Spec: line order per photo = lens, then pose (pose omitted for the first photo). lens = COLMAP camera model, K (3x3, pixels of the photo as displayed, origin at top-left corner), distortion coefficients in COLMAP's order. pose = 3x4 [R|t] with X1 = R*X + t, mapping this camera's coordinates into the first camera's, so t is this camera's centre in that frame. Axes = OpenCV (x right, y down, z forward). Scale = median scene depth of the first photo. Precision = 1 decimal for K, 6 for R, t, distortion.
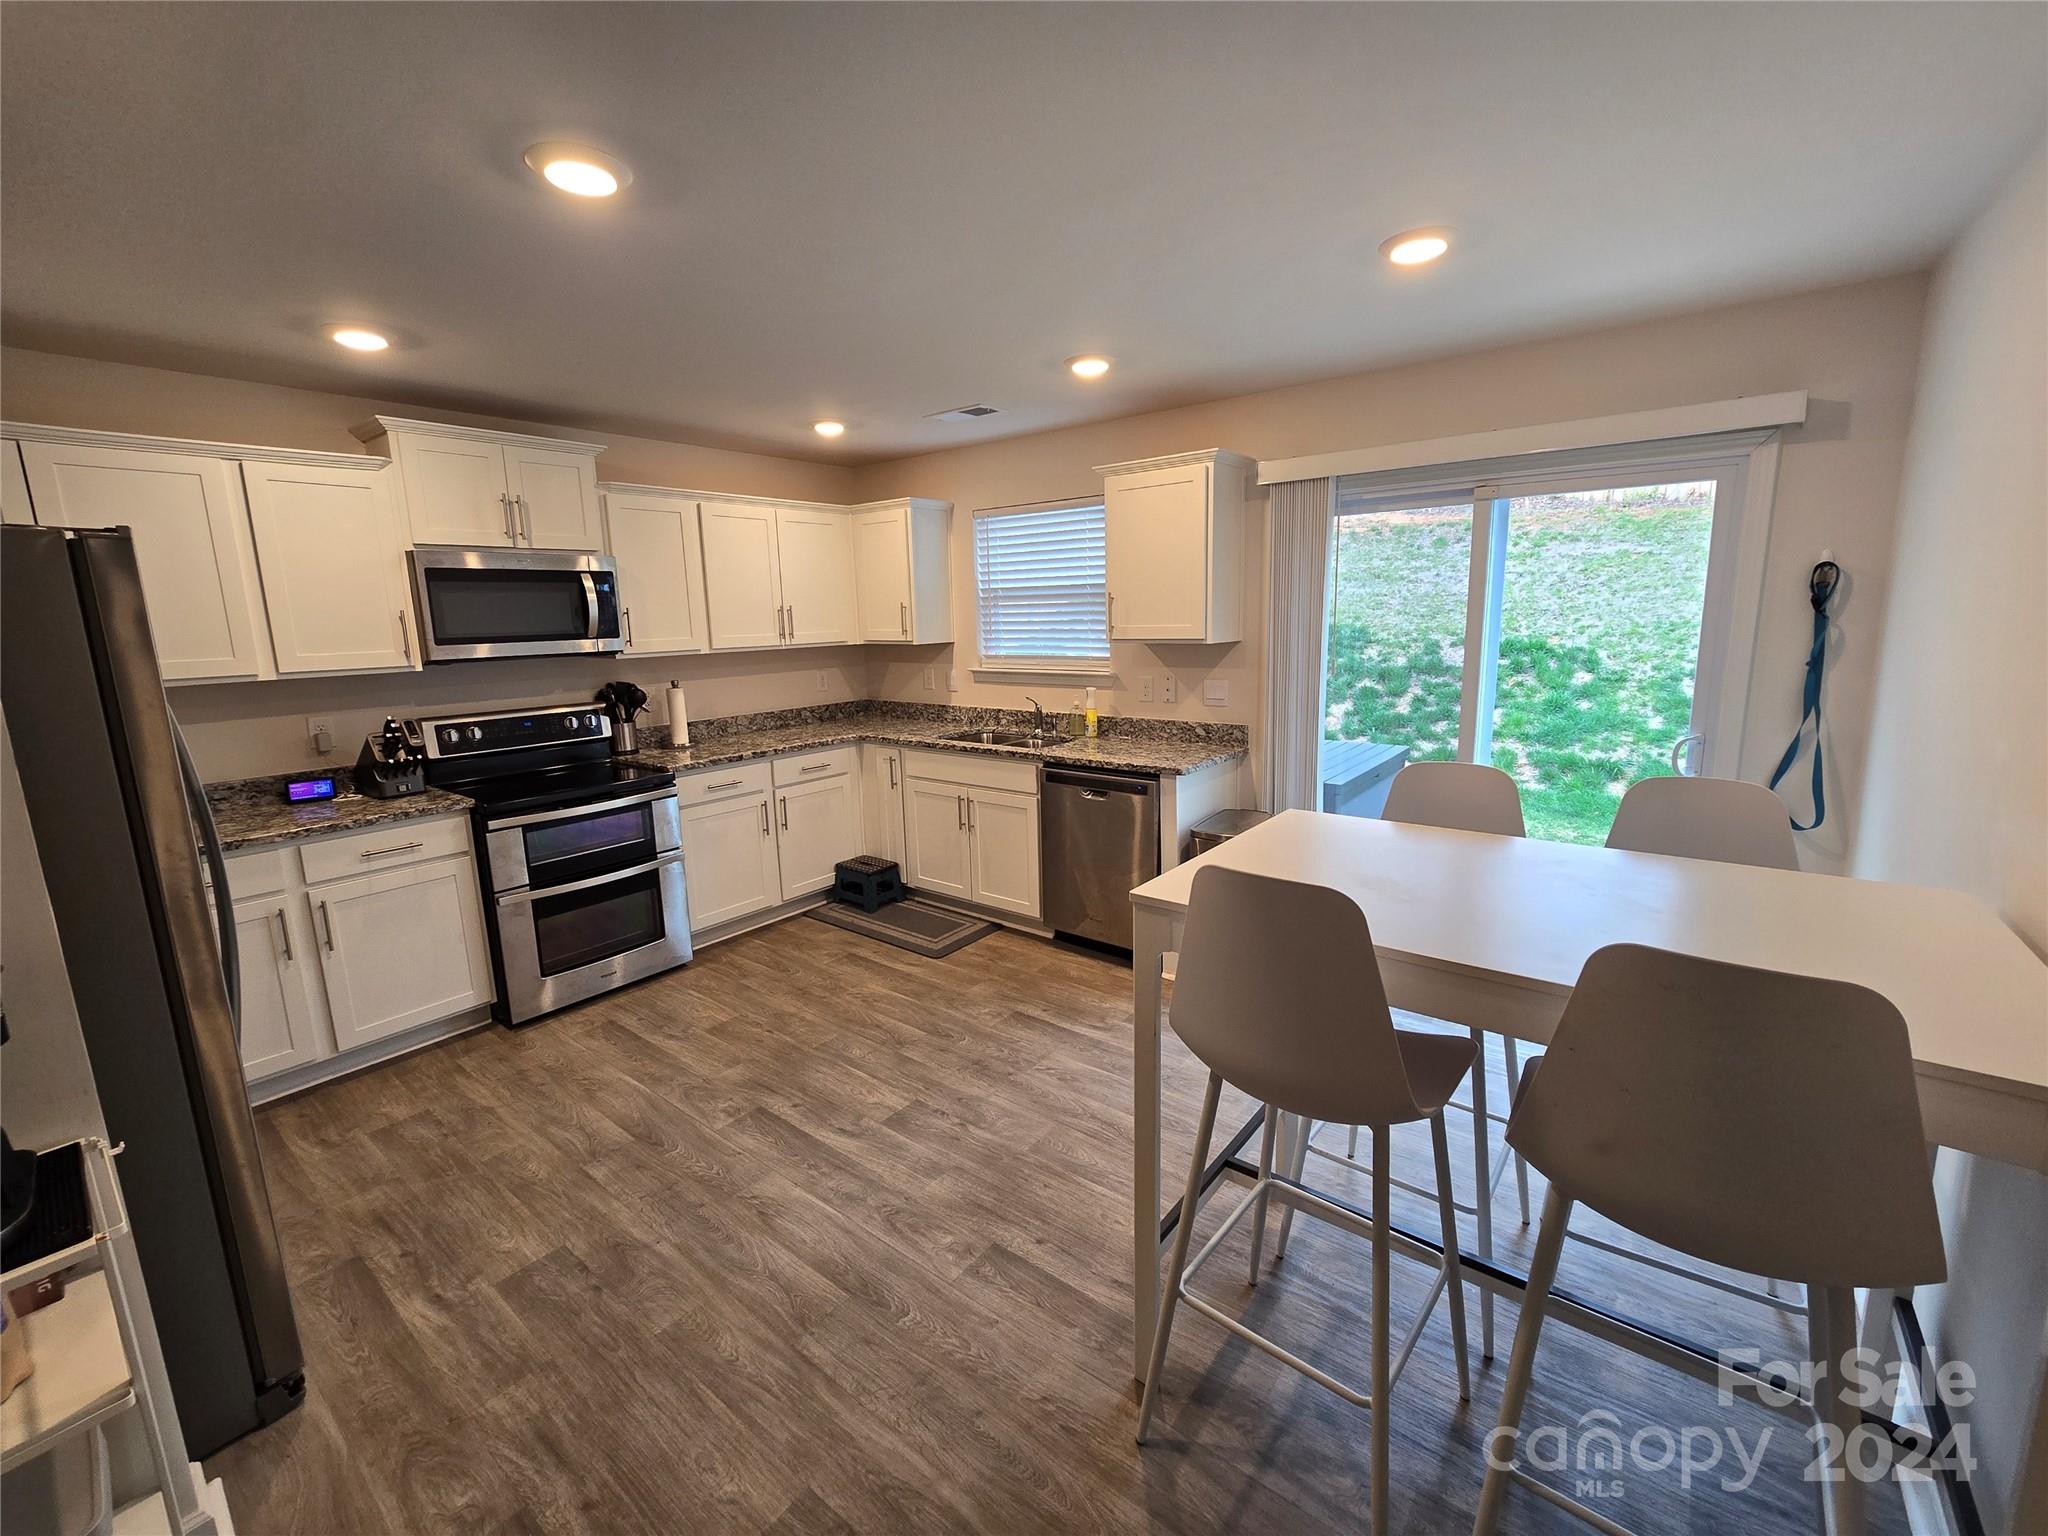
lens RADIAL K [[838.0, 0, 1027.7], [0, 838.0, 759.9], [0, 0, 1]] dist [-0.000766, -0.000529]
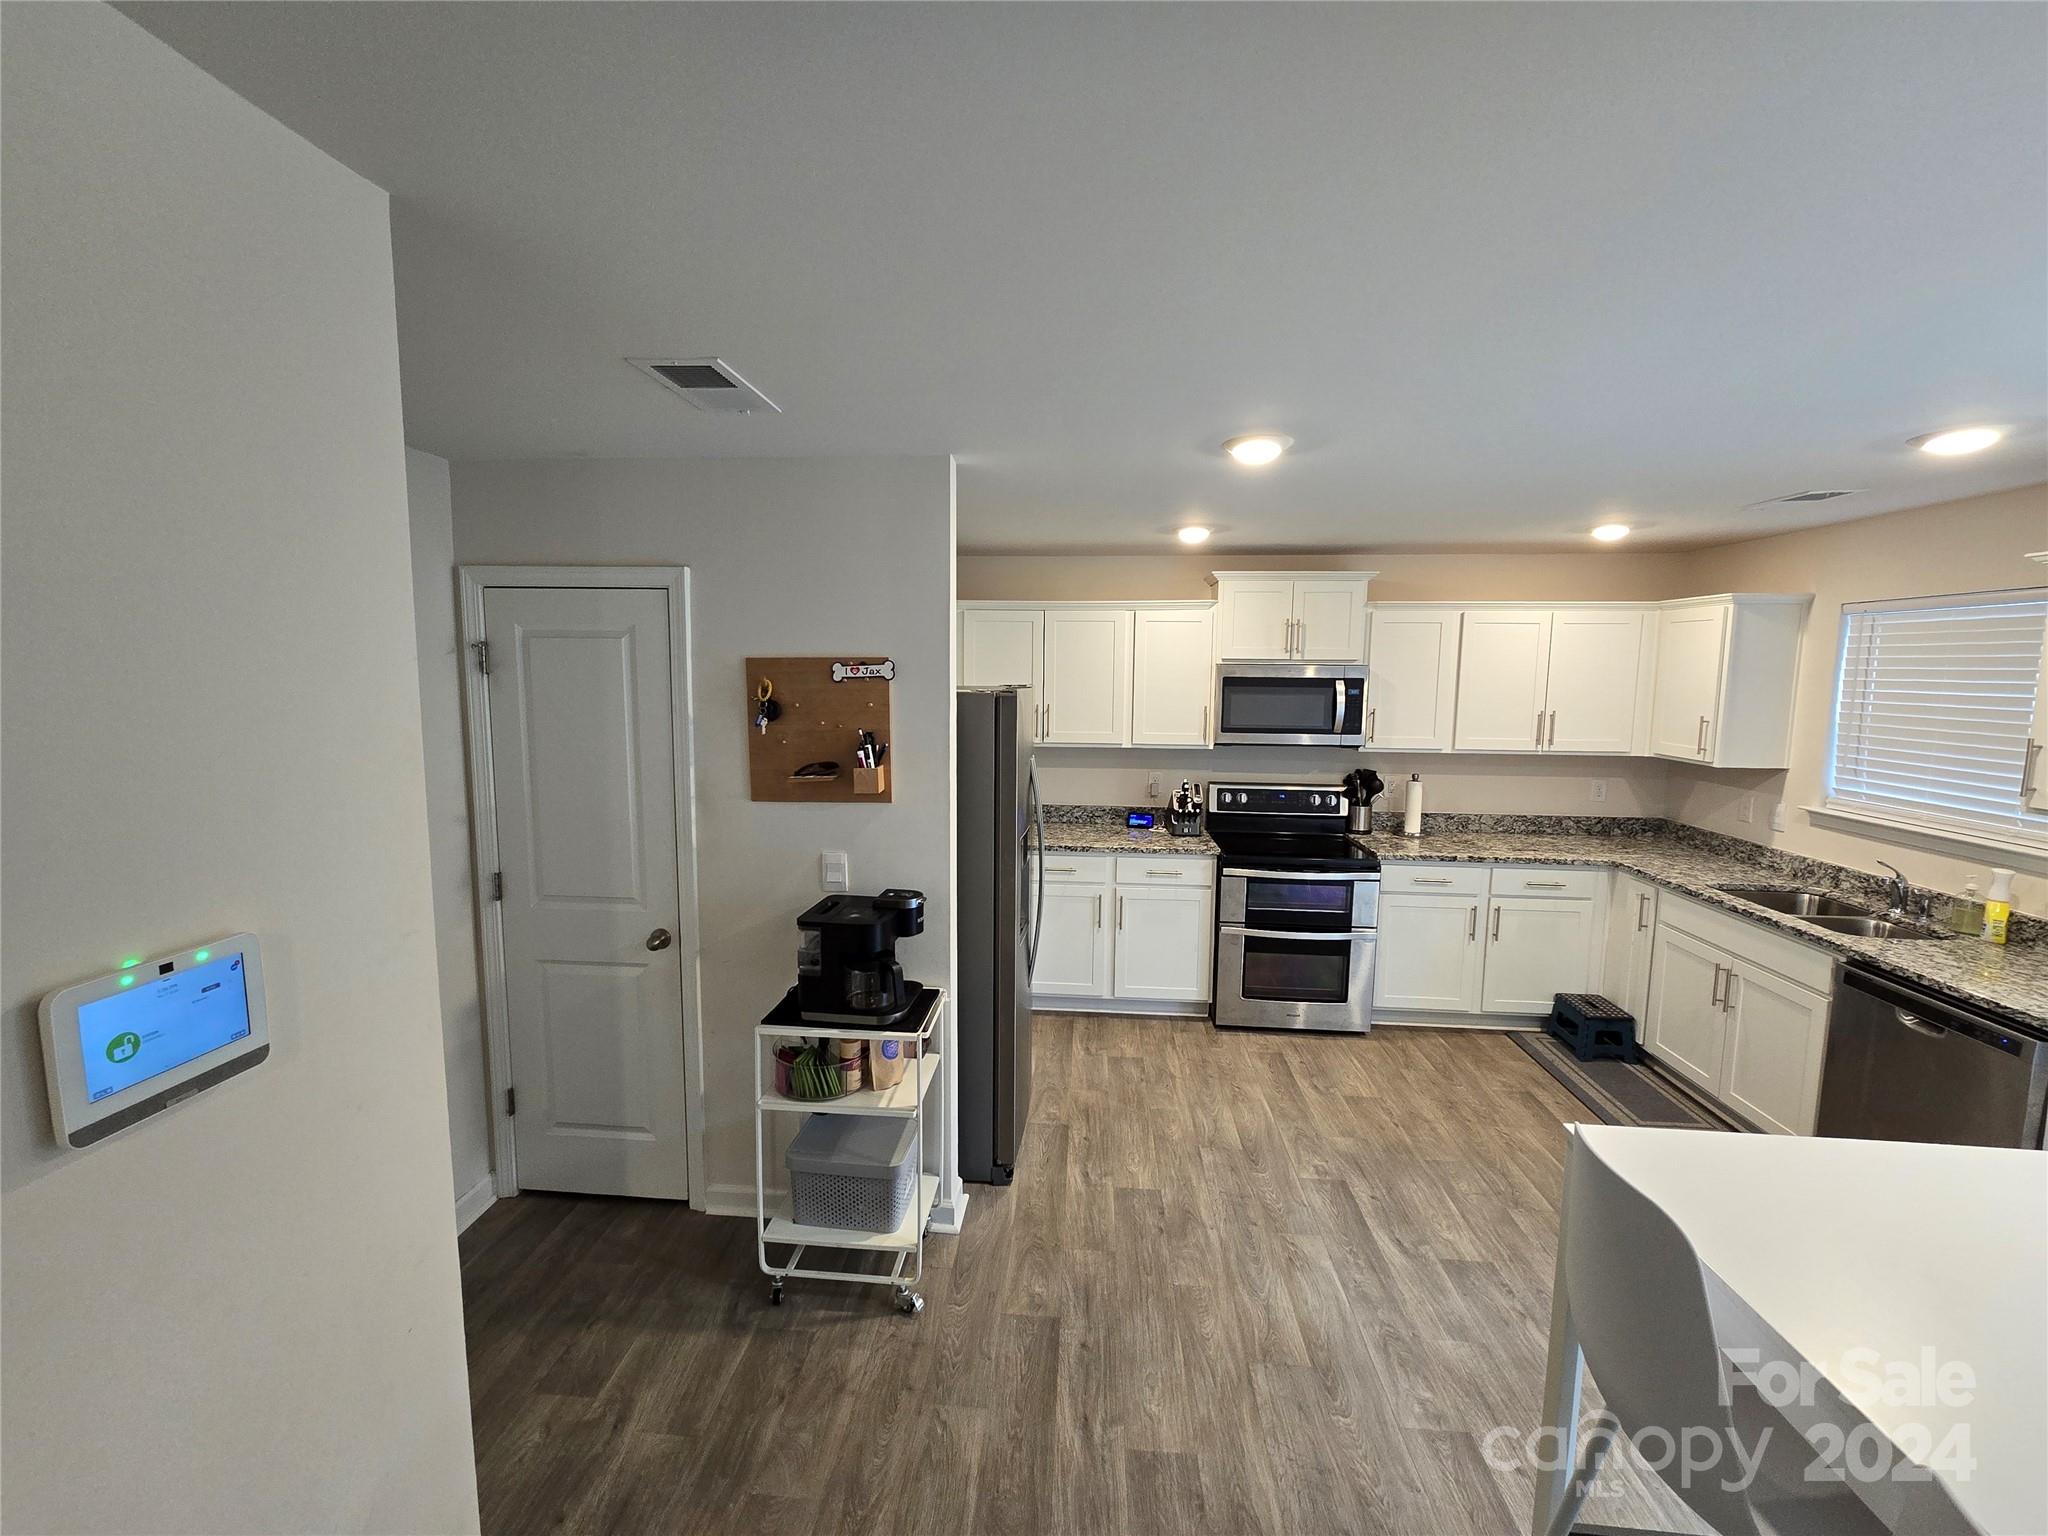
lens RADIAL K [[838.0, 0, 1020.8], [0, 838.0, 763.5], [0, 0, 1]] dist [-0.000766, -0.000529]
pose [[0.550860, 0.126306, -0.824985, 0.265012], [-0.169817, 0.984766, 0.037378, -0.088873], [0.817139, 0.119507, 0.563917, -0.033605]]
